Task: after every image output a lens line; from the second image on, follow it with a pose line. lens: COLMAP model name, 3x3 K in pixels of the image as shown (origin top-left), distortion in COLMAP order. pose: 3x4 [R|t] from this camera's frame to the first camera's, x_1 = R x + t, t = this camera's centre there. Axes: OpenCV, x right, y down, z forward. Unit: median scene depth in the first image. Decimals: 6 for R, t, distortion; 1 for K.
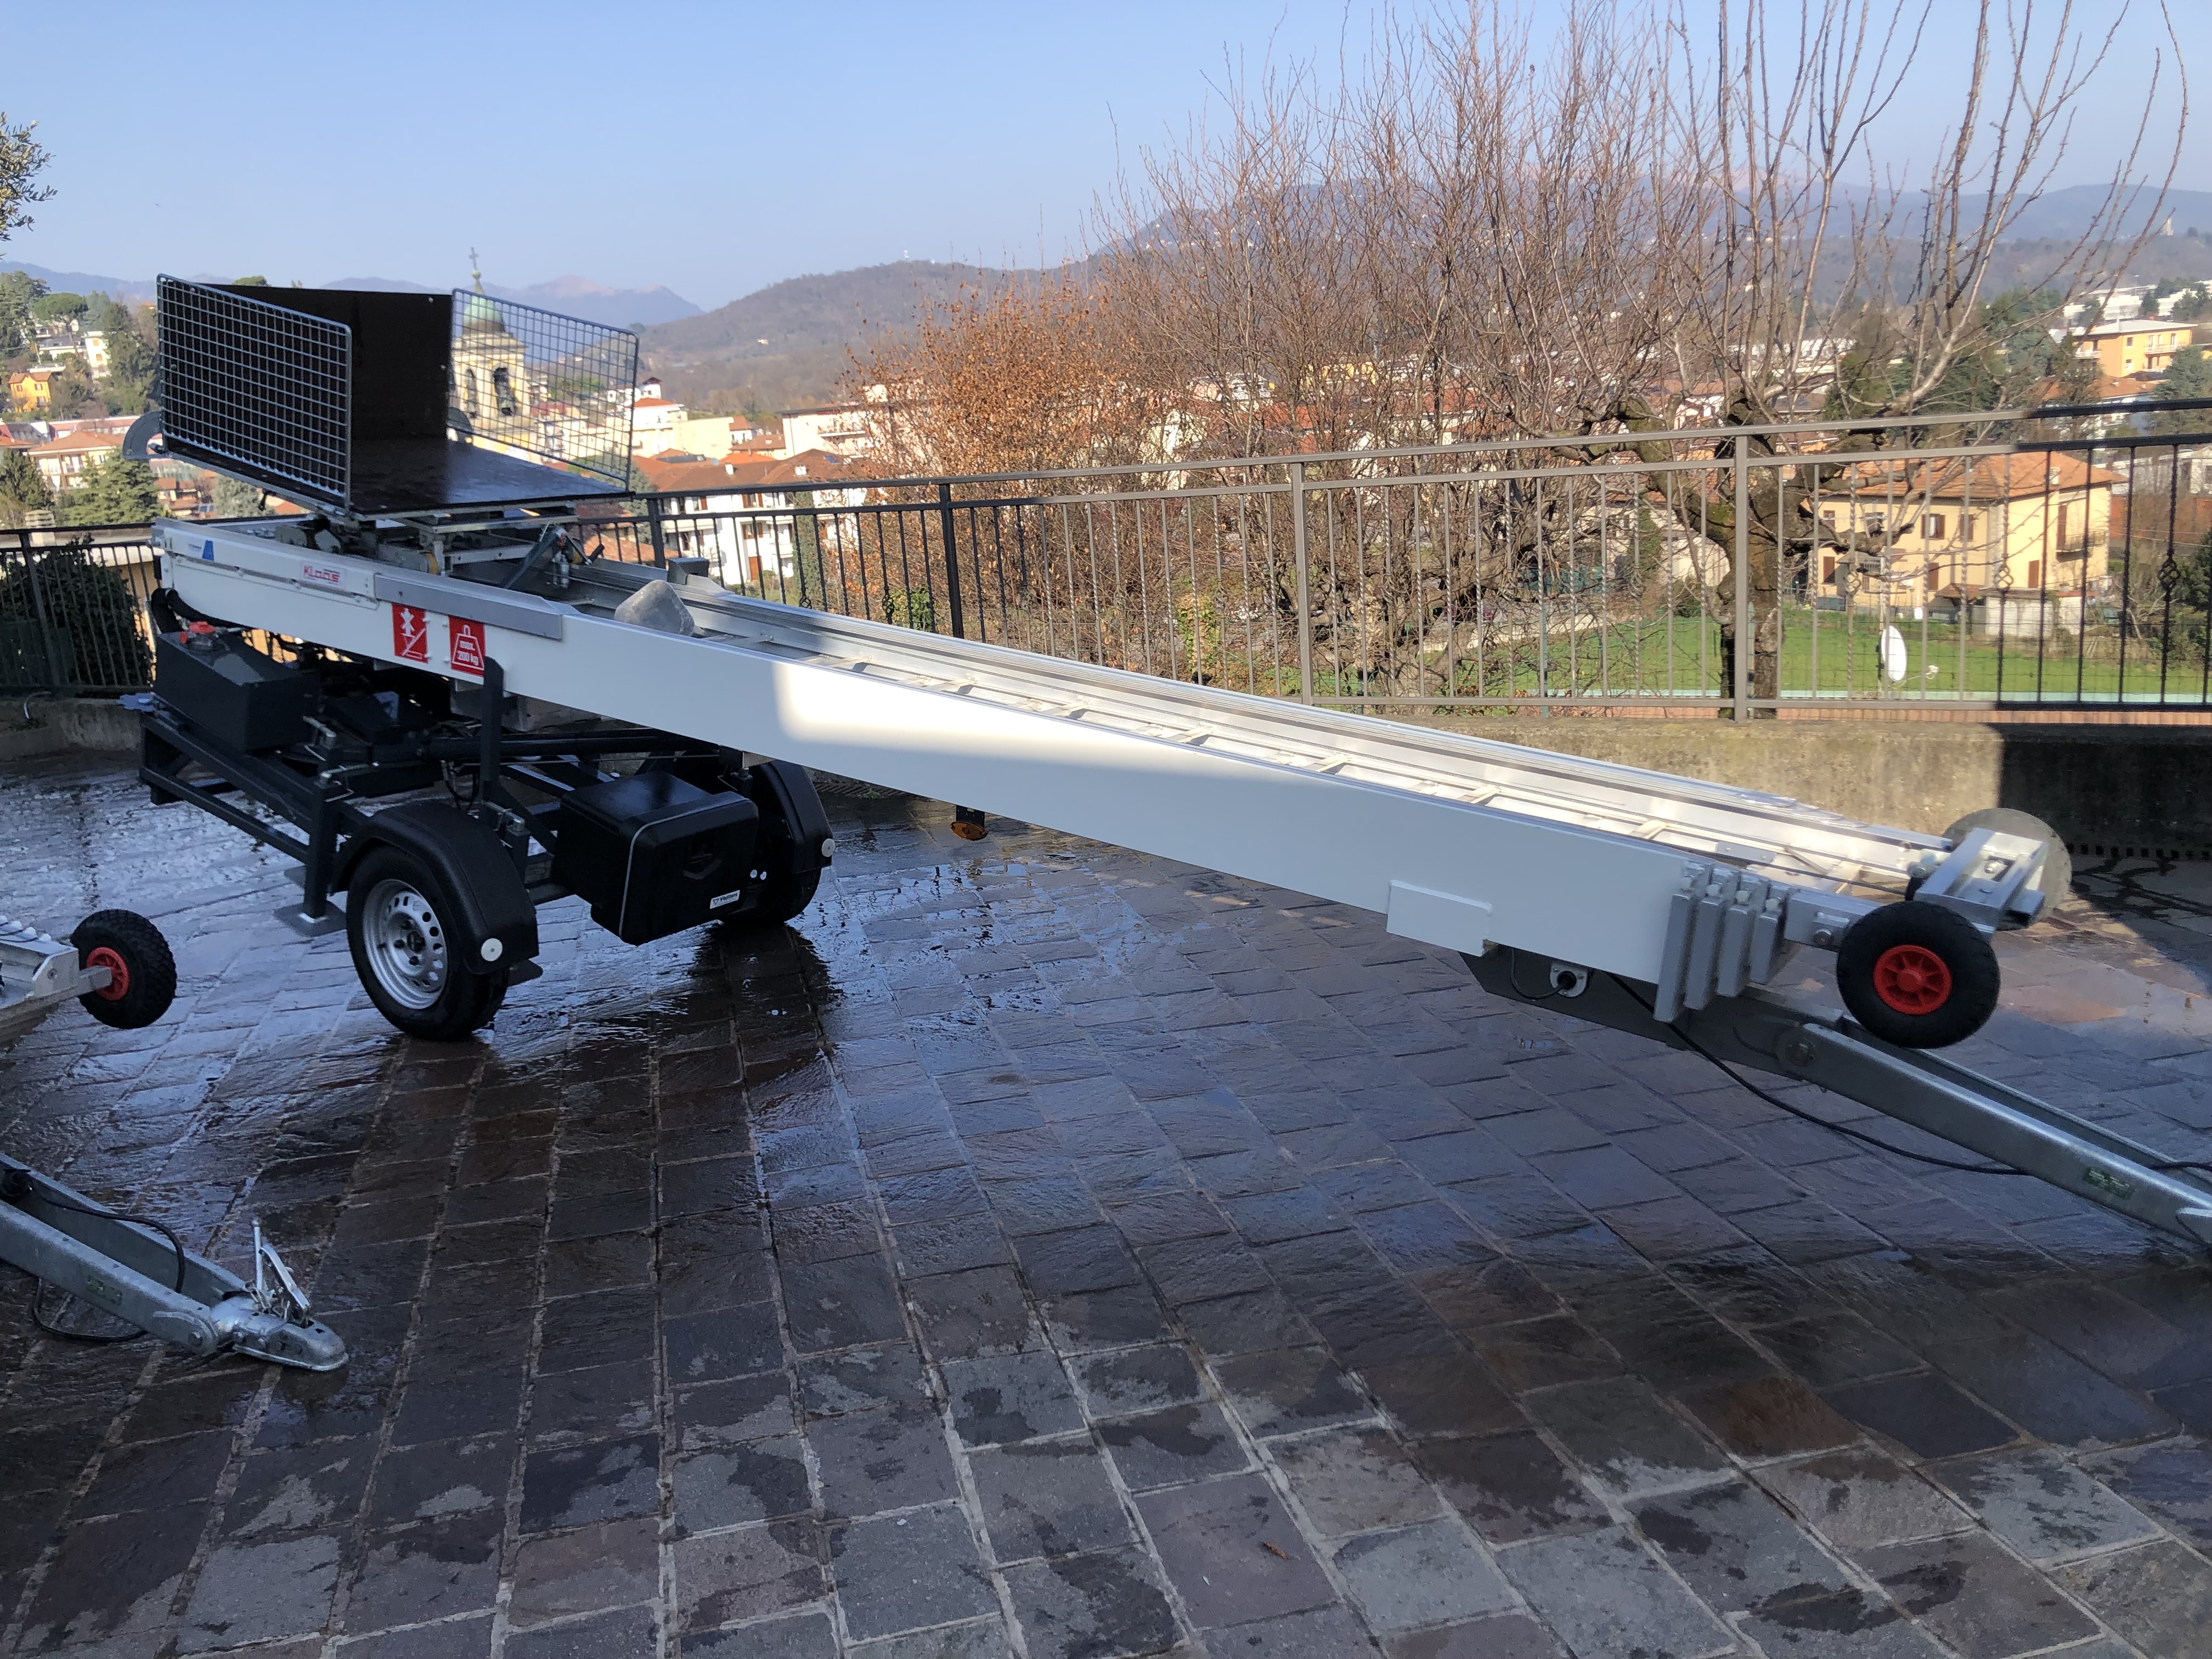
lens RADIAL K [[1808.5, 0, 1103.2], [0, 1808.5, 839.8], [0, 0, 1]] dist [0.034005, -0.033624]
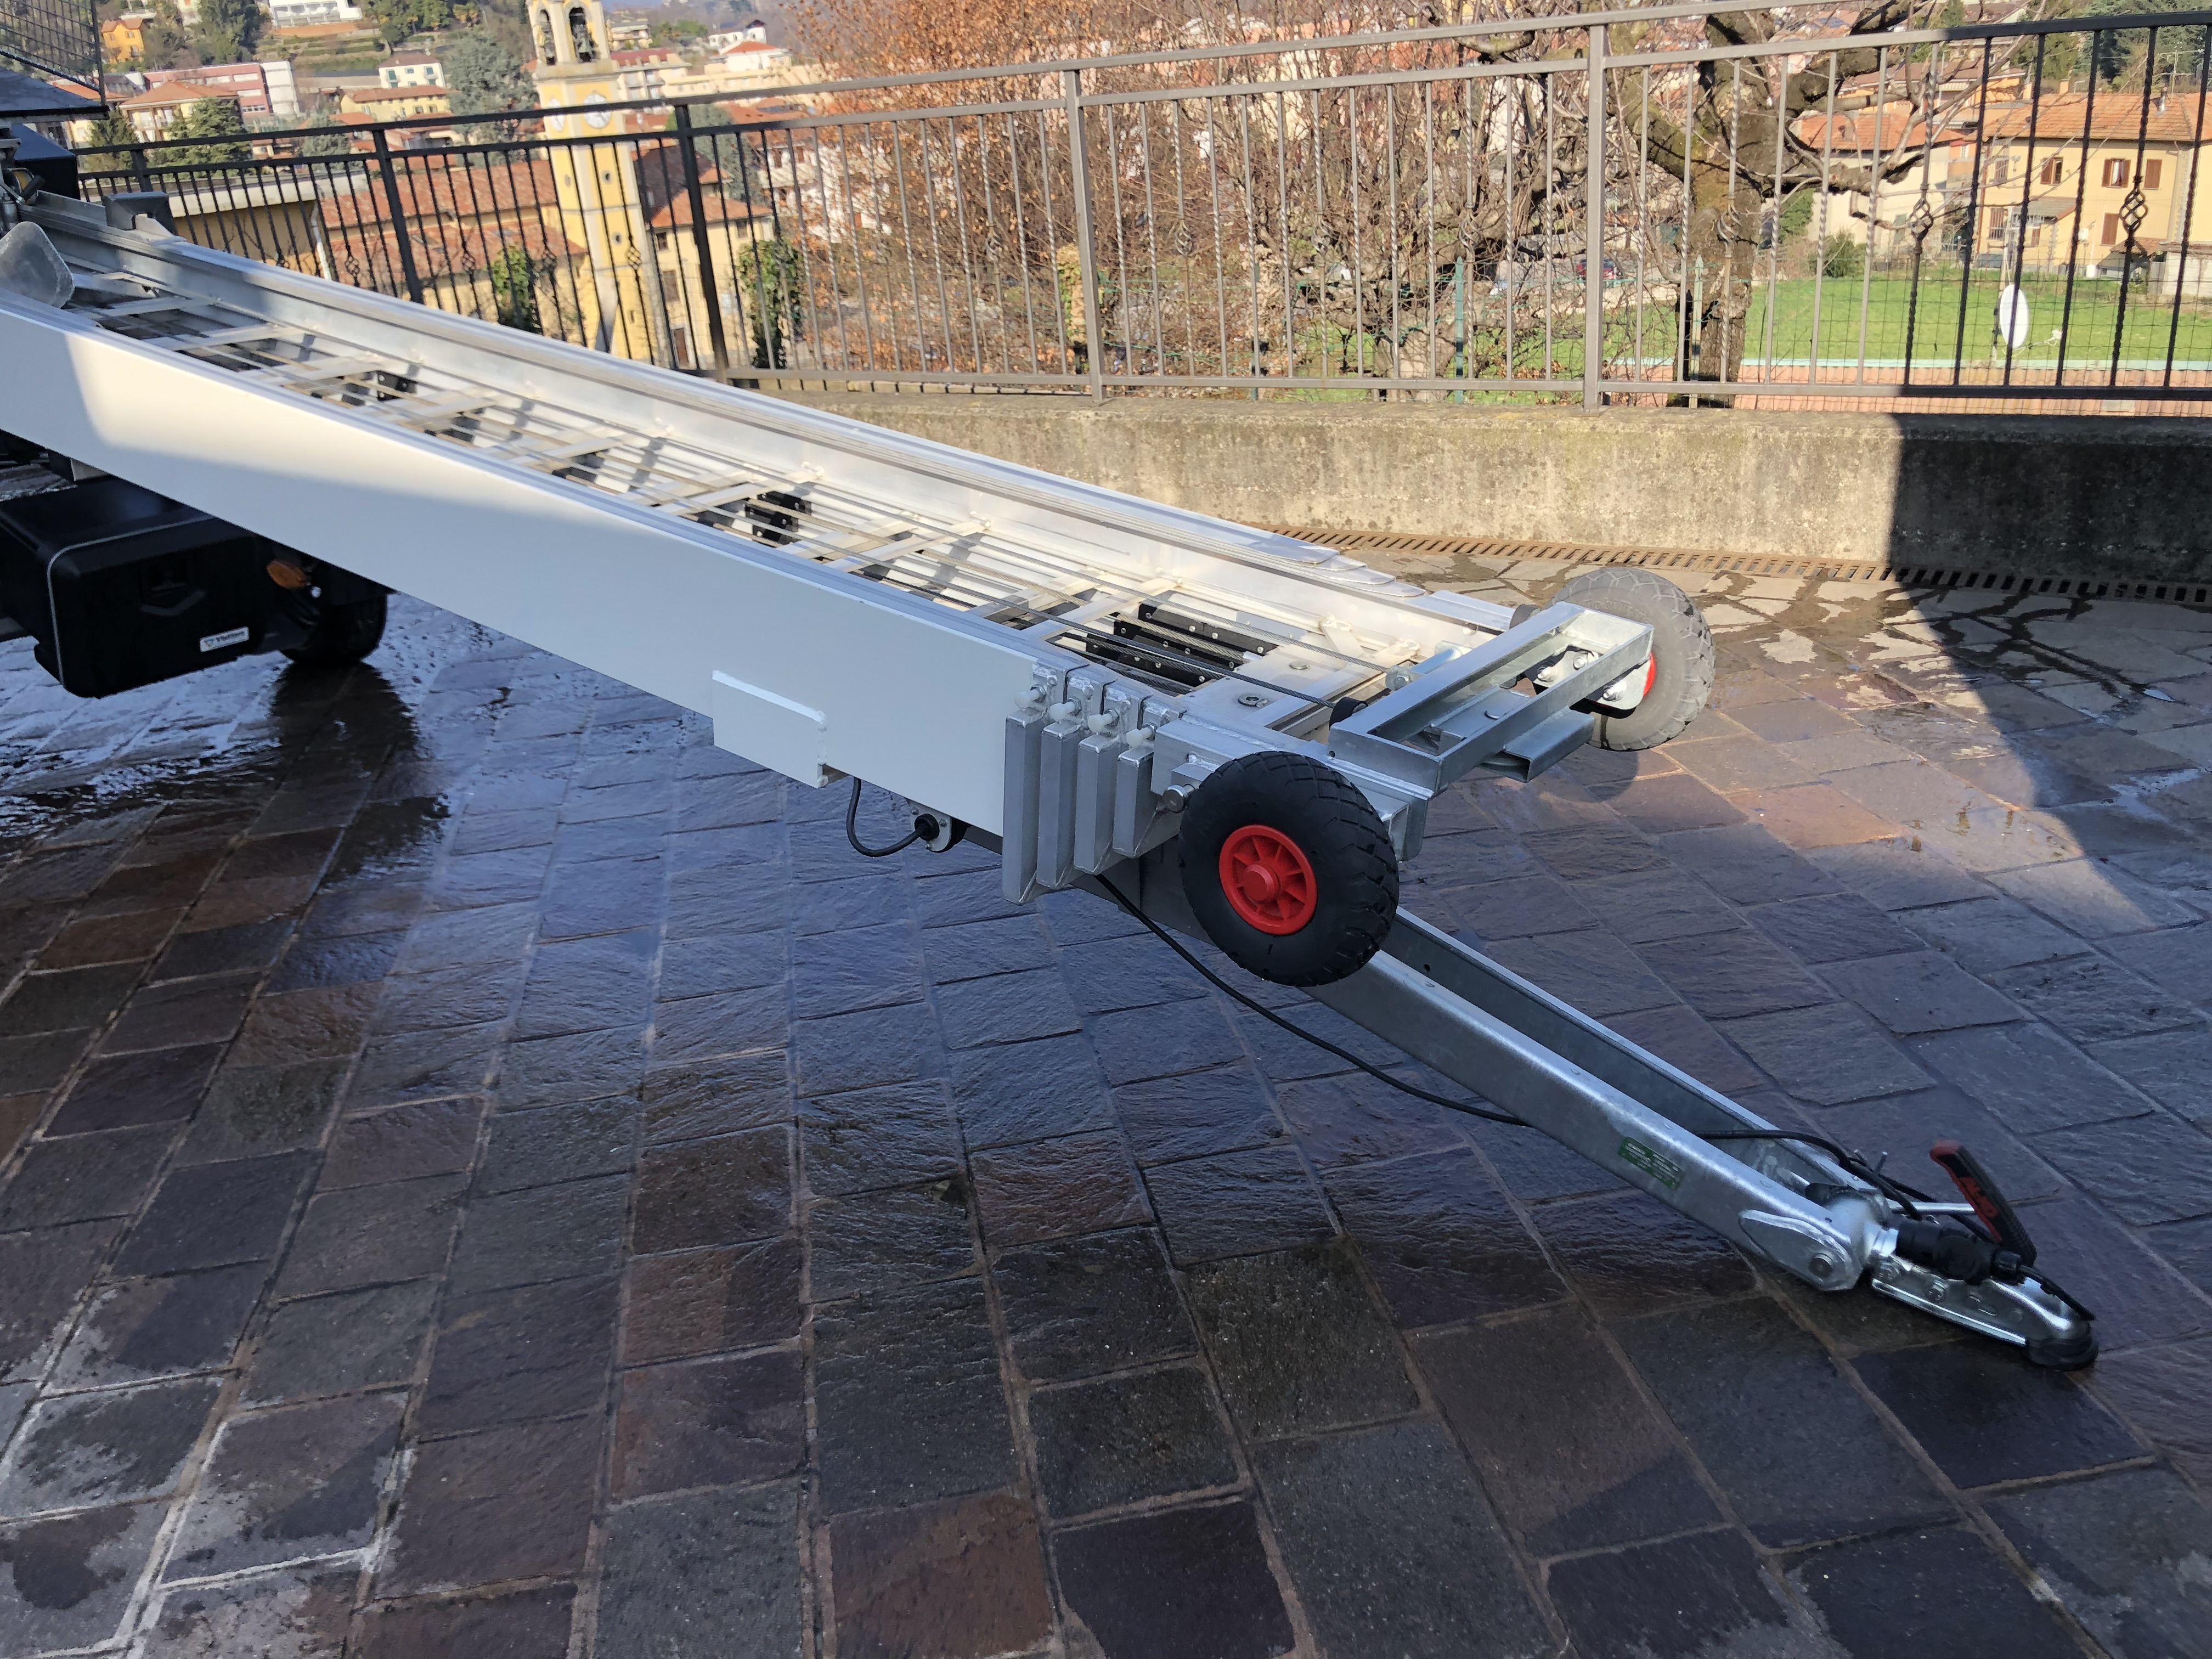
lens RADIAL K [[1808.5, 0, 1113.8], [0, 1808.5, 829.9], [0, 0, 1]] dist [0.034005, -0.033624]
pose [[0.998384, 0.014121, -0.055045, 0.210700], [-0.004466, 0.985134, 0.171729, -0.021882], [0.056652, -0.171206, 0.983605, 0.197387]]
